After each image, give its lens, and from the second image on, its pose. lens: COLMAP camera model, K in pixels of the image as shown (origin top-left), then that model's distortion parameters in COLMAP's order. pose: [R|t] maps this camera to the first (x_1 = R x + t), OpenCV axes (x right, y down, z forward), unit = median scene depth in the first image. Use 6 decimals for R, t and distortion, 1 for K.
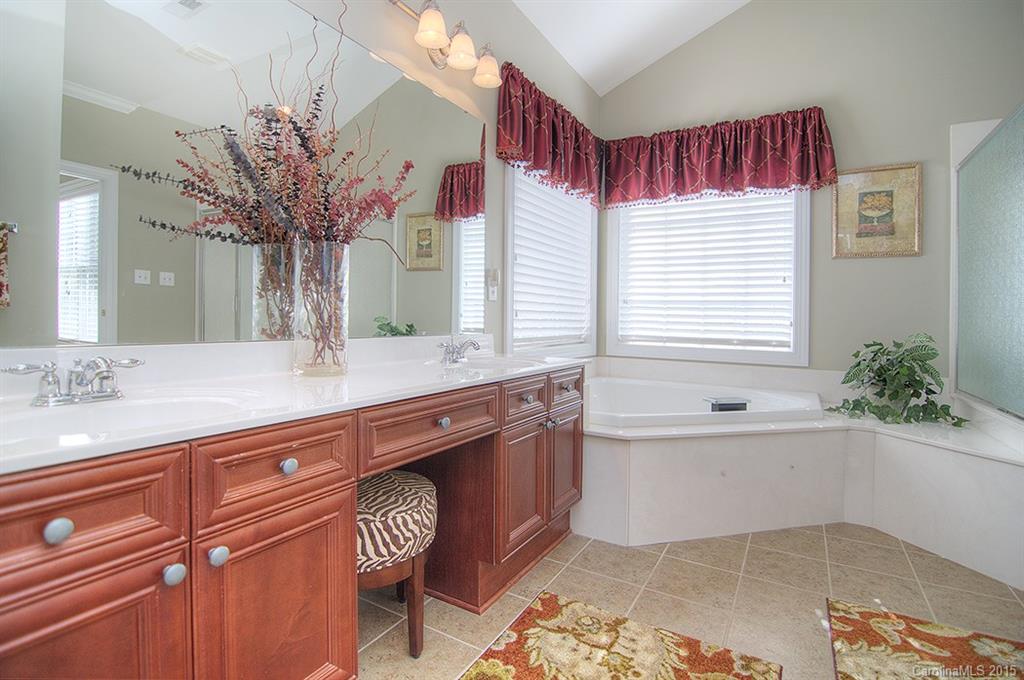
lens RADIAL K [[498.0, 0, 510.9], [0, 498.0, 333.4], [0, 0, 1]] dist [-0.015407, -0.003517]
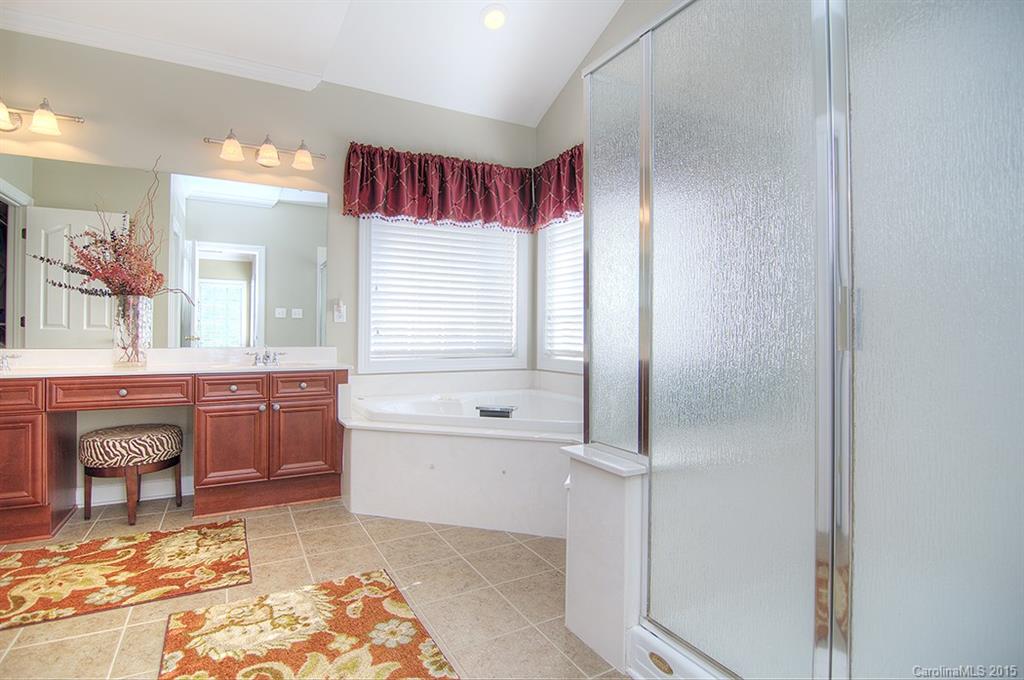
lens RADIAL K [[498.0, 0, 512.9], [0, 498.0, 342.4], [0, 0, 1]] dist [-0.015407, -0.003517]
pose [[0.857008, -0.011121, -0.515184, 1.729799], [-0.001242, 0.999720, -0.023646, 0.032223], [0.515302, 0.020905, 0.856753, 0.160293]]
